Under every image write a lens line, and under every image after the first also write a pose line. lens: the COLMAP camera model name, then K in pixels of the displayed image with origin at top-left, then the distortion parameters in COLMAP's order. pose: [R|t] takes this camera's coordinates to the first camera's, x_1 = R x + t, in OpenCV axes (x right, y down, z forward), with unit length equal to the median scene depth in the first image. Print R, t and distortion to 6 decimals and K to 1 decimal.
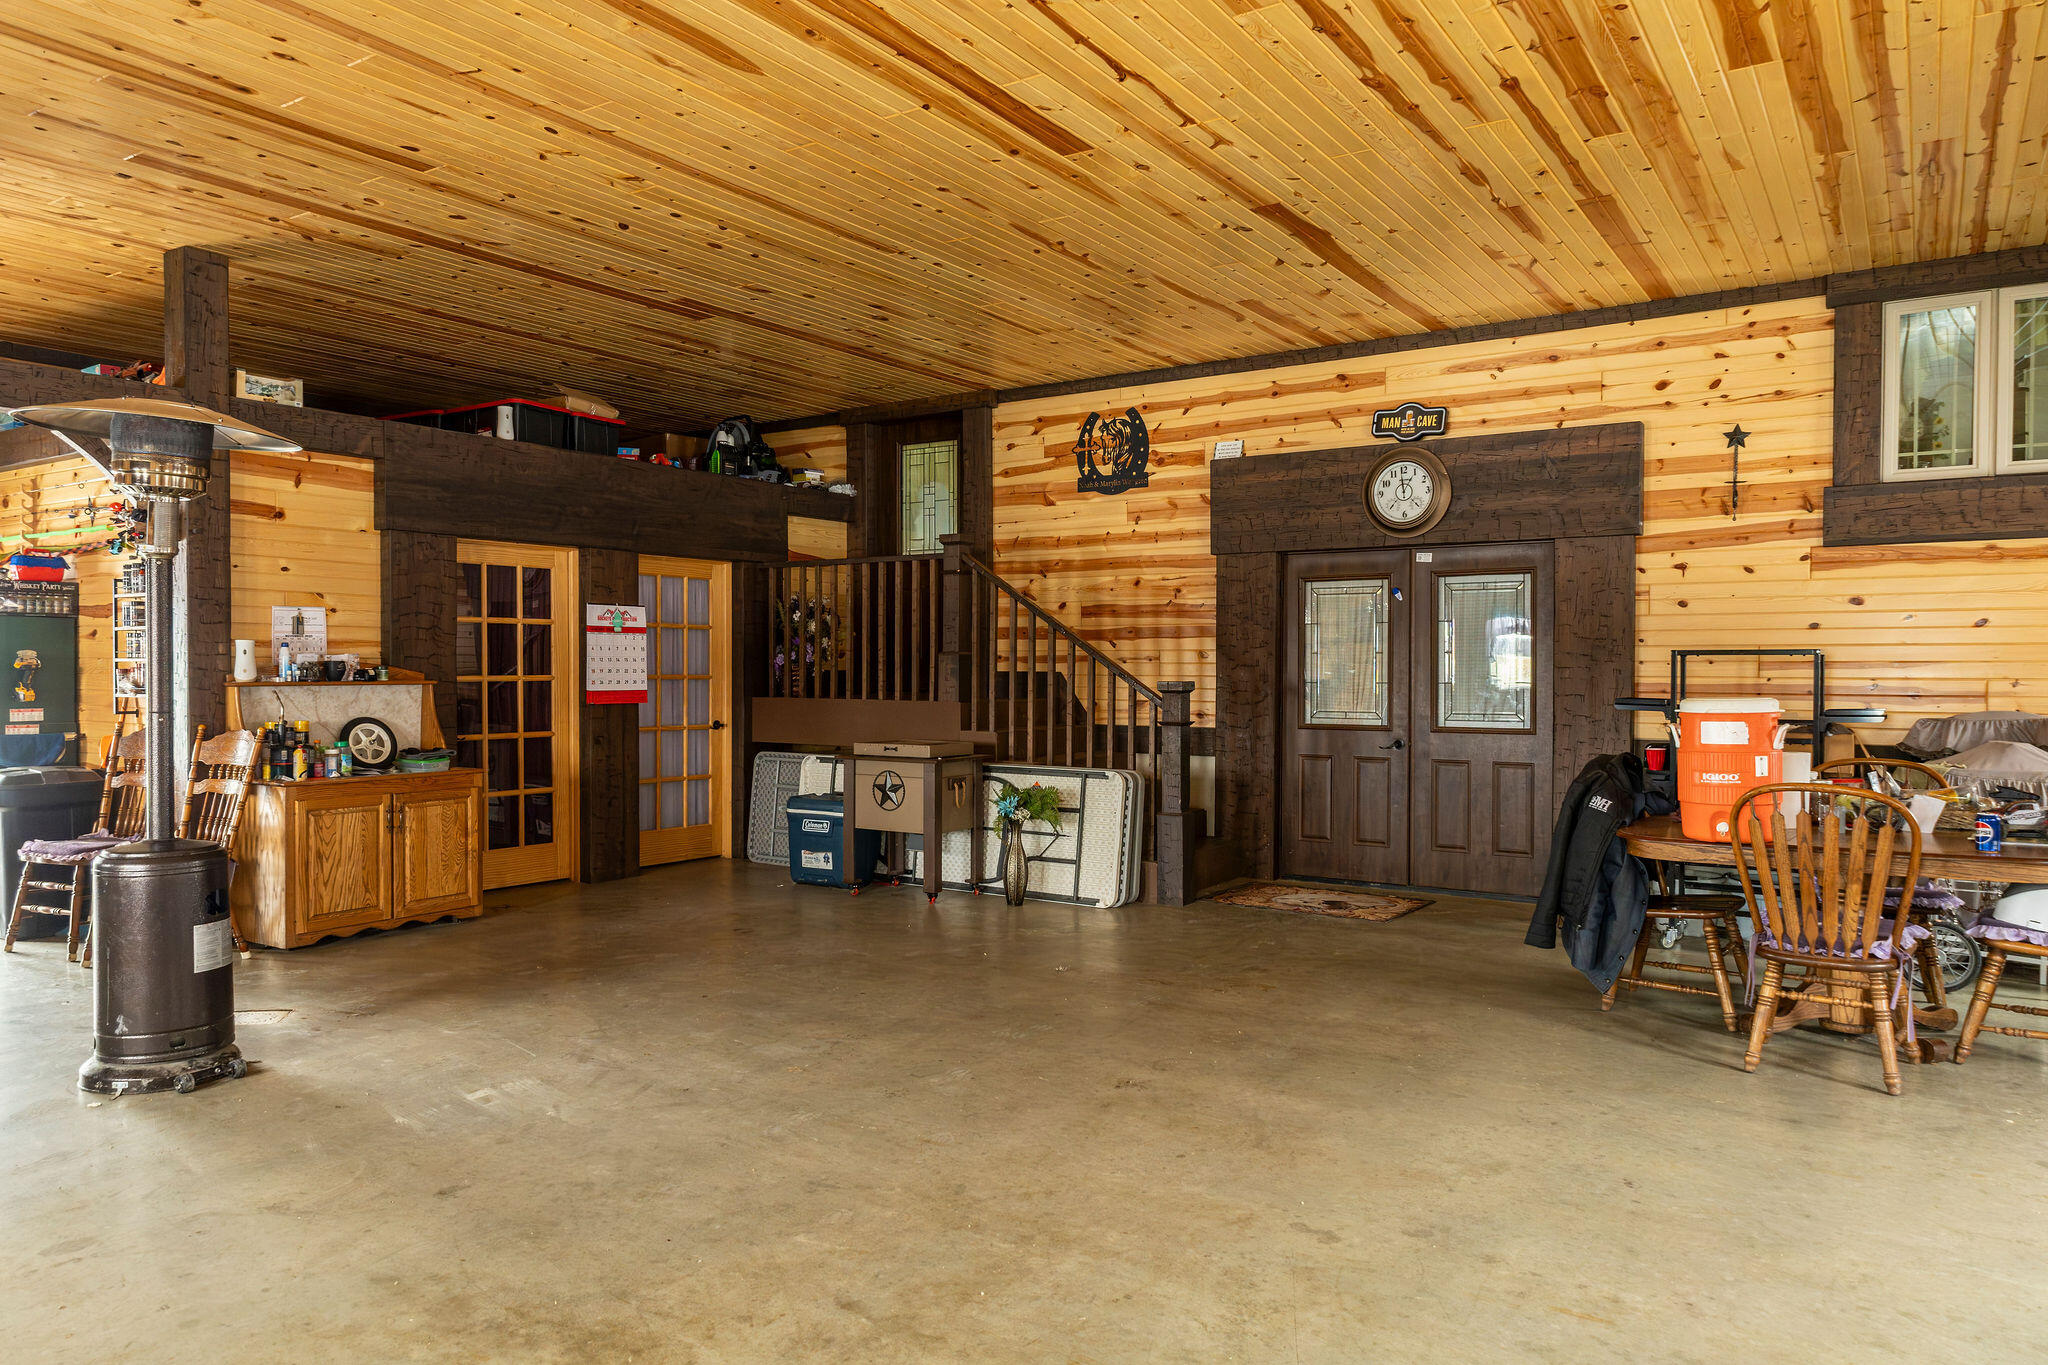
lens RADIAL K [[1360.3, 0, 1025.6], [0, 1360.3, 680.3], [0, 0, 1]] dist [-0.003310, -0.003127]
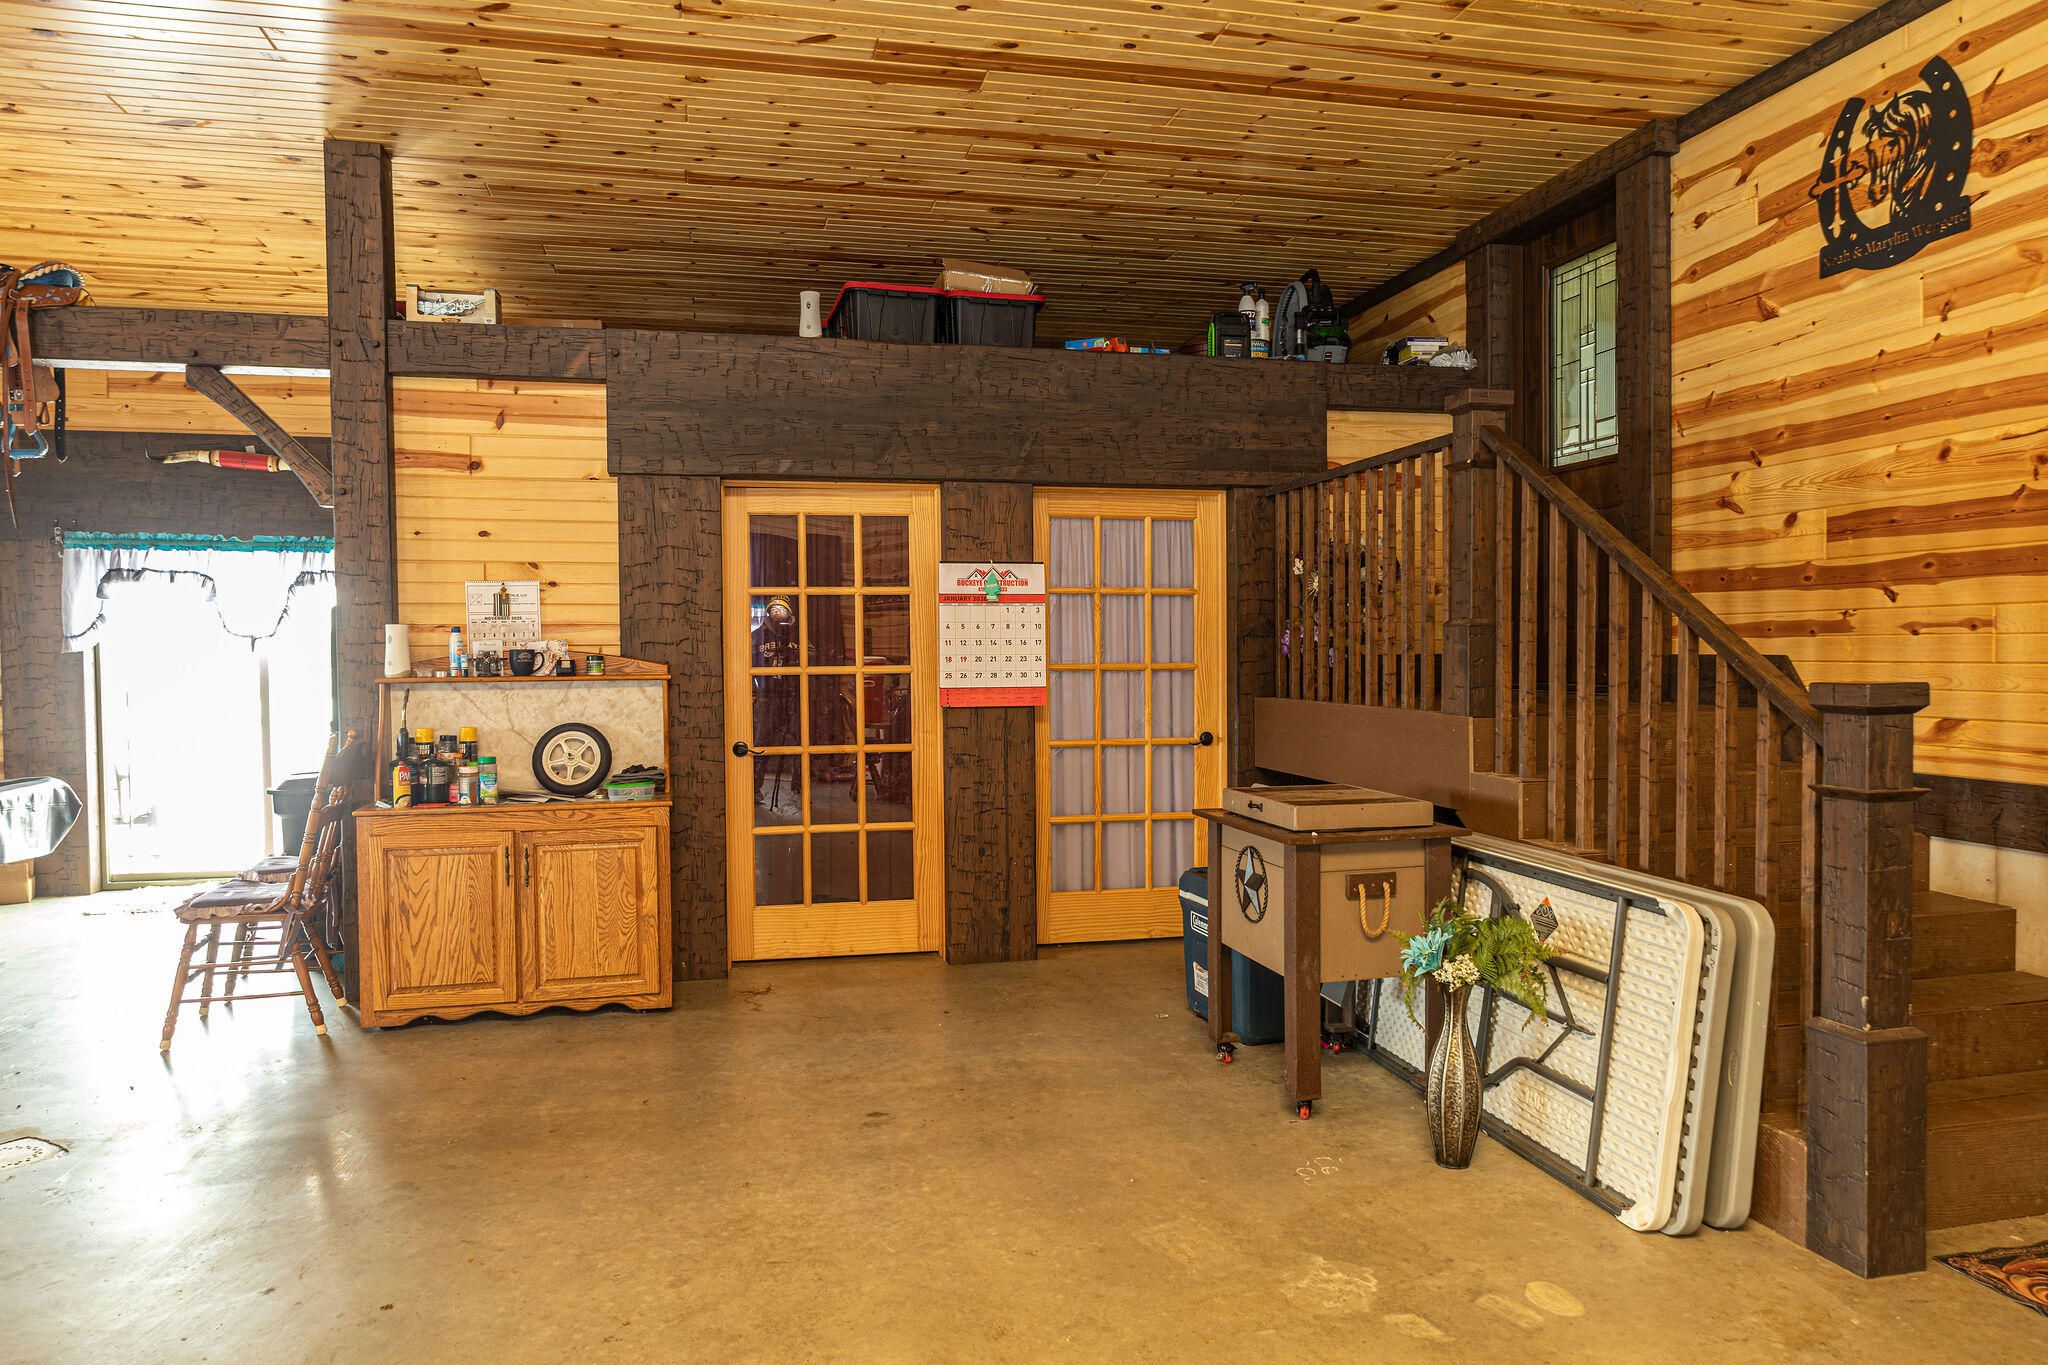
lens RADIAL K [[1360.3, 0, 1027.1], [0, 1360.3, 691.3], [0, 0, 1]] dist [-0.003310, -0.003127]
pose [[0.729546, 0.011493, -0.683835, 0.178520], [0.002821, 0.999800, 0.019812, -0.004083], [0.683926, -0.016383, 0.729367, 0.505222]]
